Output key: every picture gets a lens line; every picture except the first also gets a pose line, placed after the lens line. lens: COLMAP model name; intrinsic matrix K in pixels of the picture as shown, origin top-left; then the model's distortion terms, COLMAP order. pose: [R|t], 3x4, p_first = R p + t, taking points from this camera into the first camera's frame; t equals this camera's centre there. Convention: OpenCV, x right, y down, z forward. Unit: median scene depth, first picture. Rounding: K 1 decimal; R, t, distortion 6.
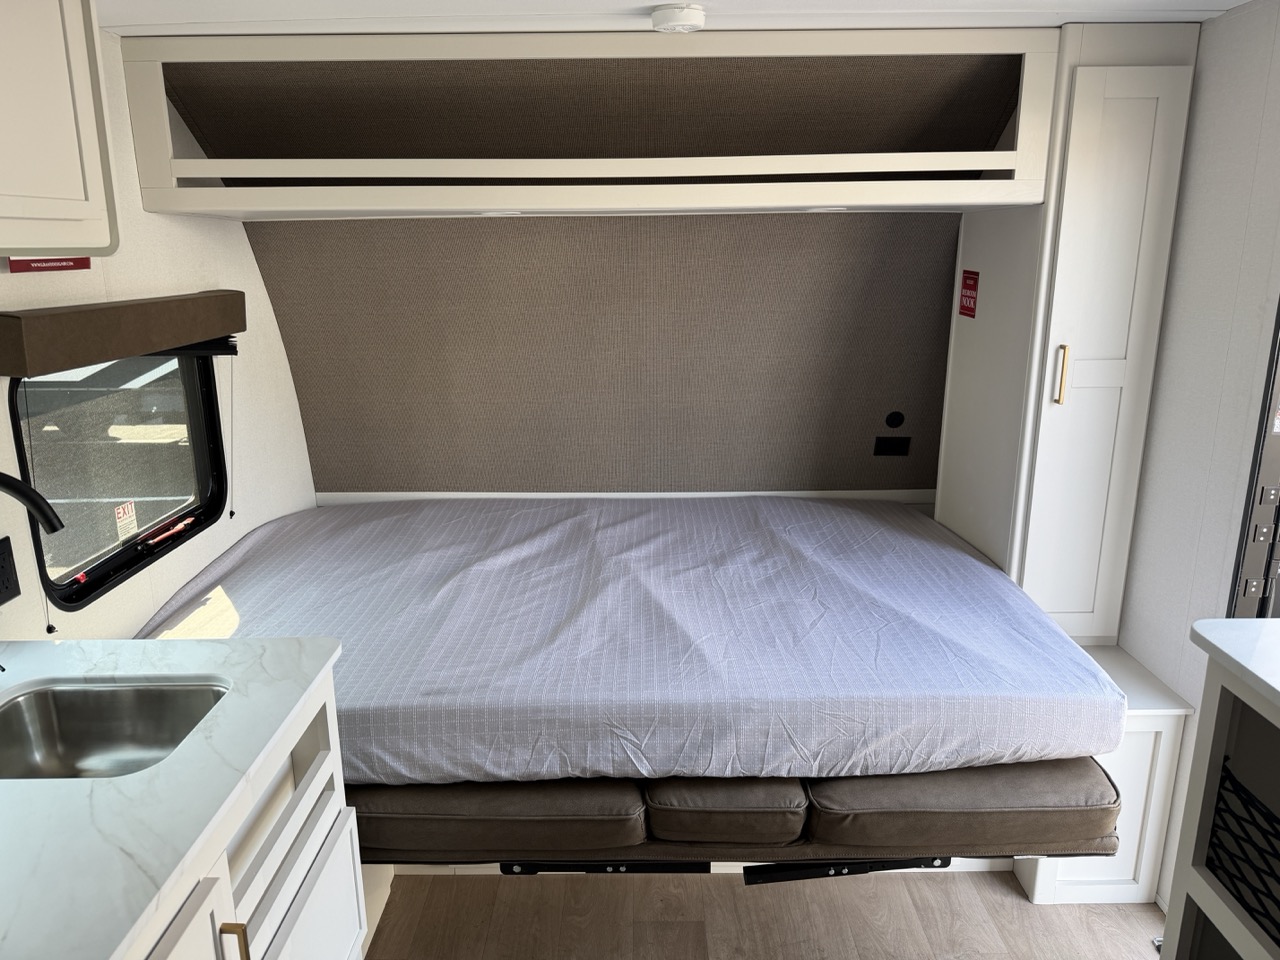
lens RADIAL K [[893.7, 0, 640.0], [0, 893.7, 480.0], [0, 0, 1]] dist [0.003780, -0.022152]
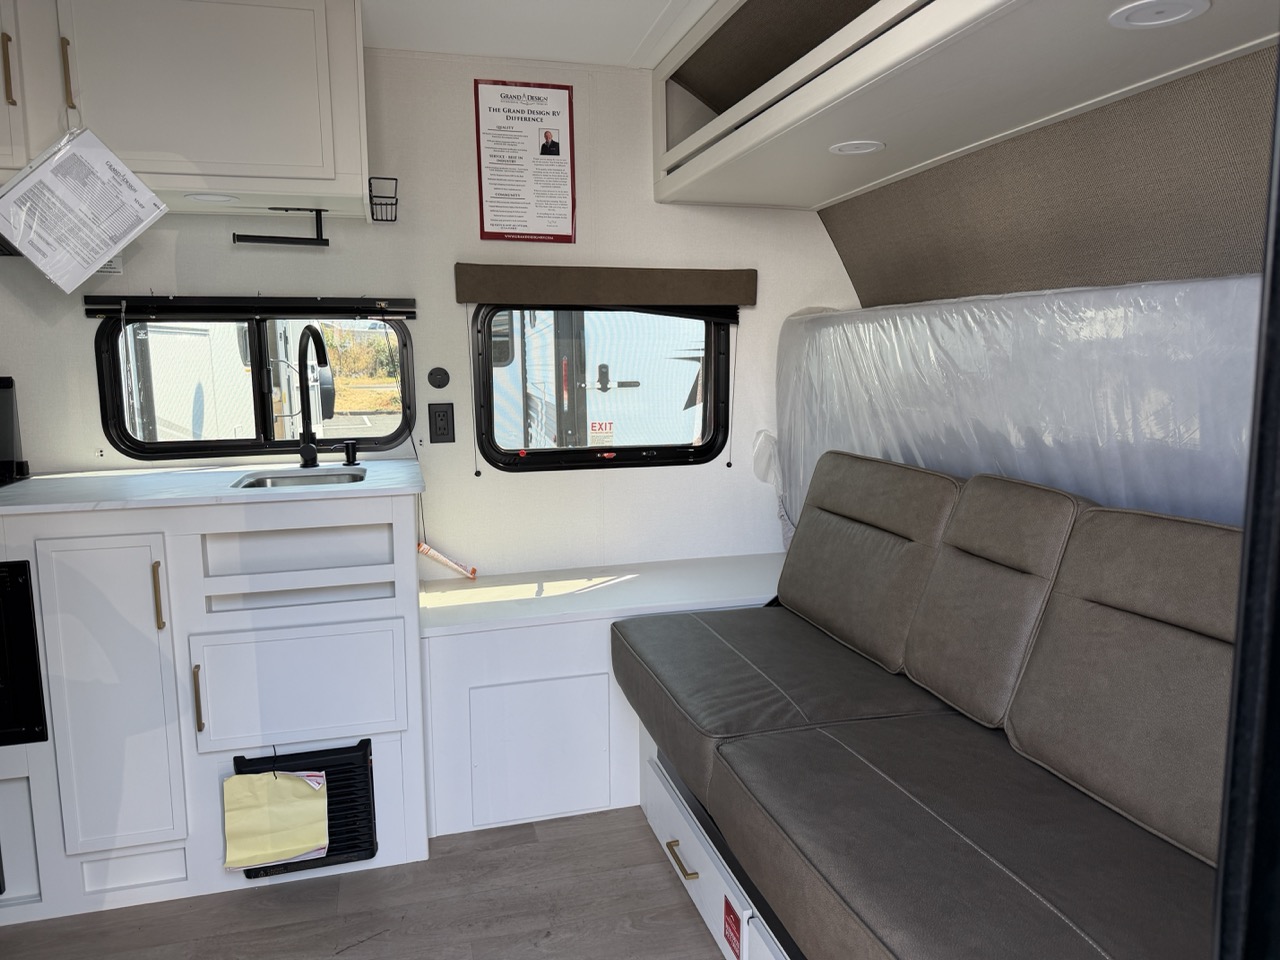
lens RADIAL K [[911.6, 0, 640.0], [0, 911.6, 480.0], [0, 0, 1]] dist [0.070568, -0.083745]
pose [[0.257650, 0.134646, -0.956811, 0.762394], [-0.234188, 0.969420, 0.073358, -0.000600], [0.937429, 0.205172, 0.281304, 0.691444]]
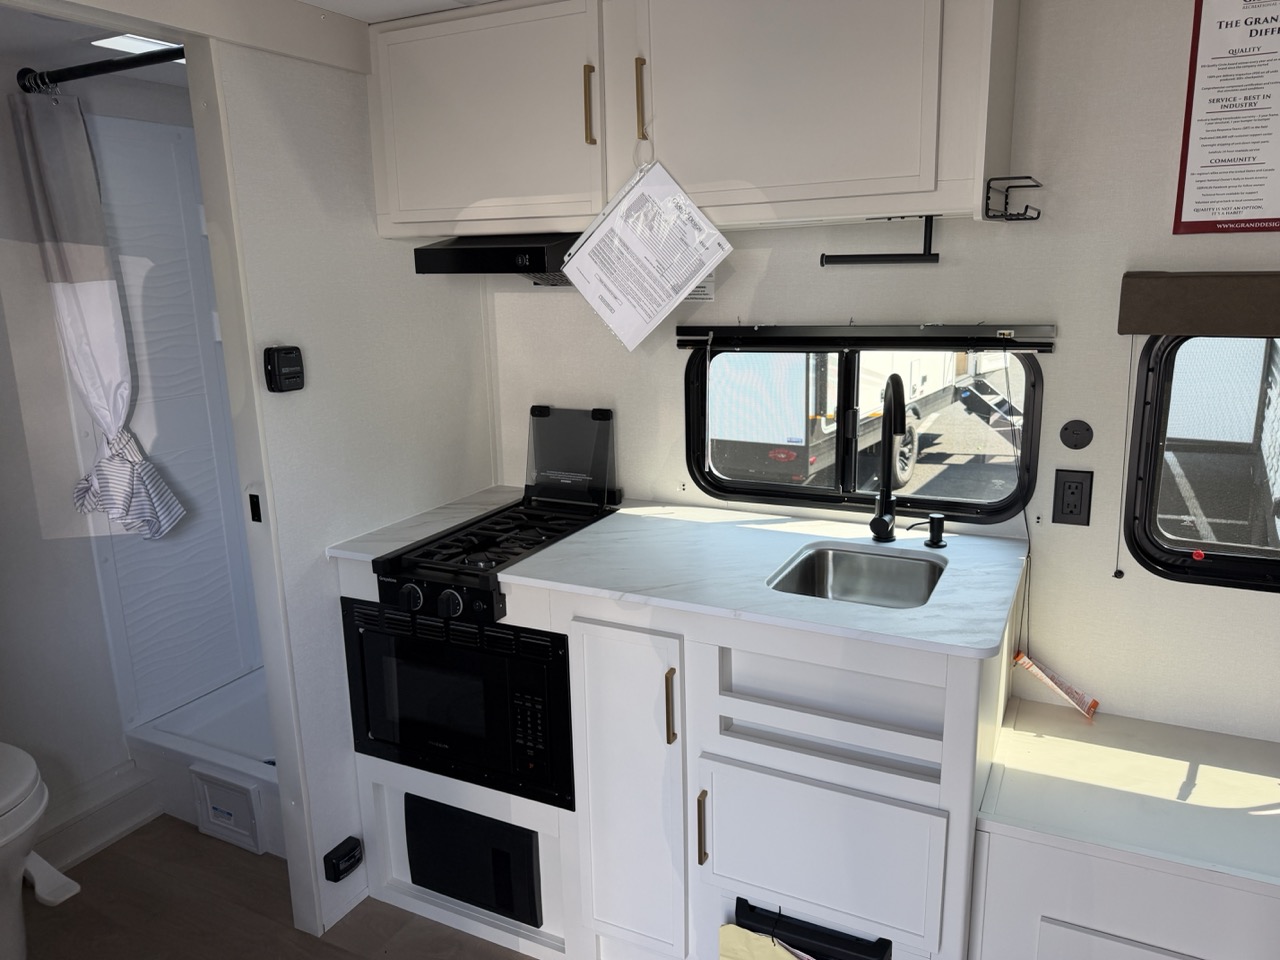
lens RADIAL K [[921.0, 0, 617.2], [0, 921.0, 484.3], [0, 0, 1]] dist [0.004472, -0.010044]
pose [[-0.464359, 0.221971, -0.857380, 0.443937], [-0.190478, 0.920397, 0.341449, -0.160168], [0.864921, 0.321866, -0.385114, 0.732496]]
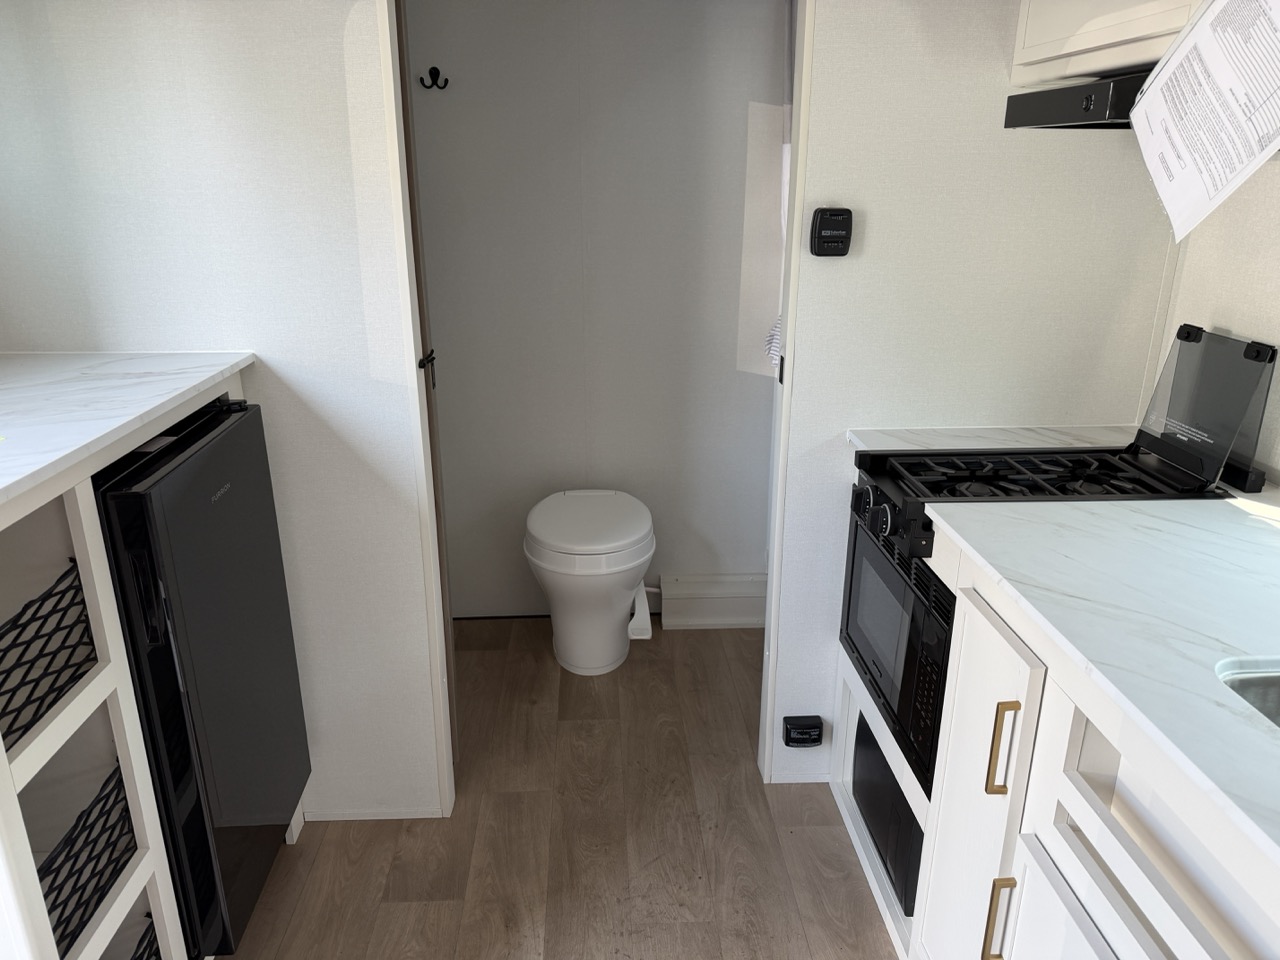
lens RADIAL K [[893.7, 0, 640.0], [0, 893.7, 480.0], [0, 0, 1]] dist [0.003780, -0.022152]
pose [[-0.998555, 0.023060, -0.048536, 0.014810], [-0.007178, 0.837901, 0.545775, -0.153819], [0.053254, 0.545334, -0.836525, 0.883350]]
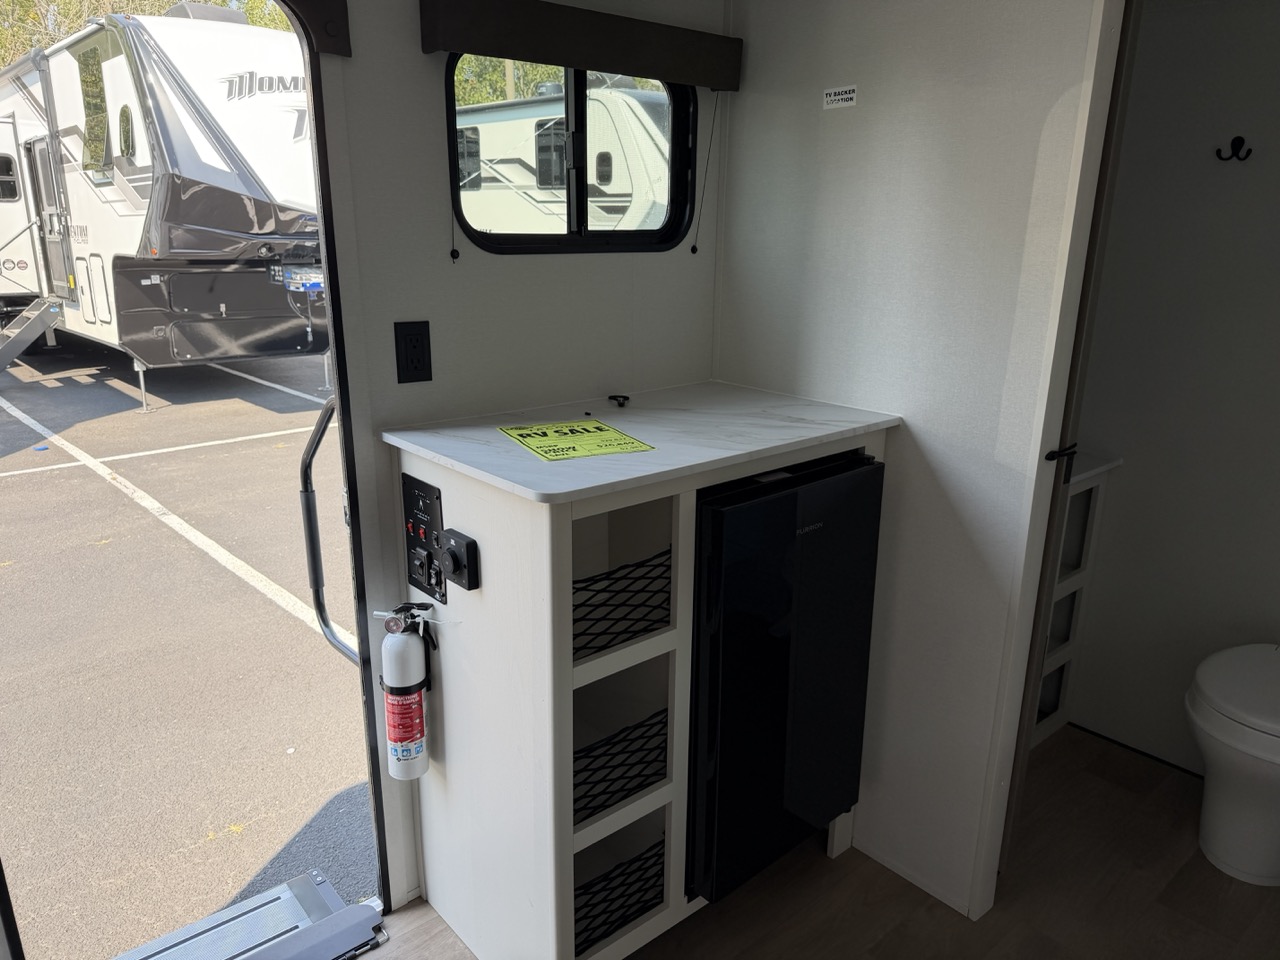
lens RADIAL K [[893.7, 0, 640.0], [0, 893.7, 480.0], [0, 0, 1]] dist [0.003780, -0.022152]
pose [[-0.650972, -0.198639, 0.732652, -0.180855], [0.189422, 0.892117, 0.410178, -0.167342], [-0.735089, 0.405794, -0.543116, 0.829283]]
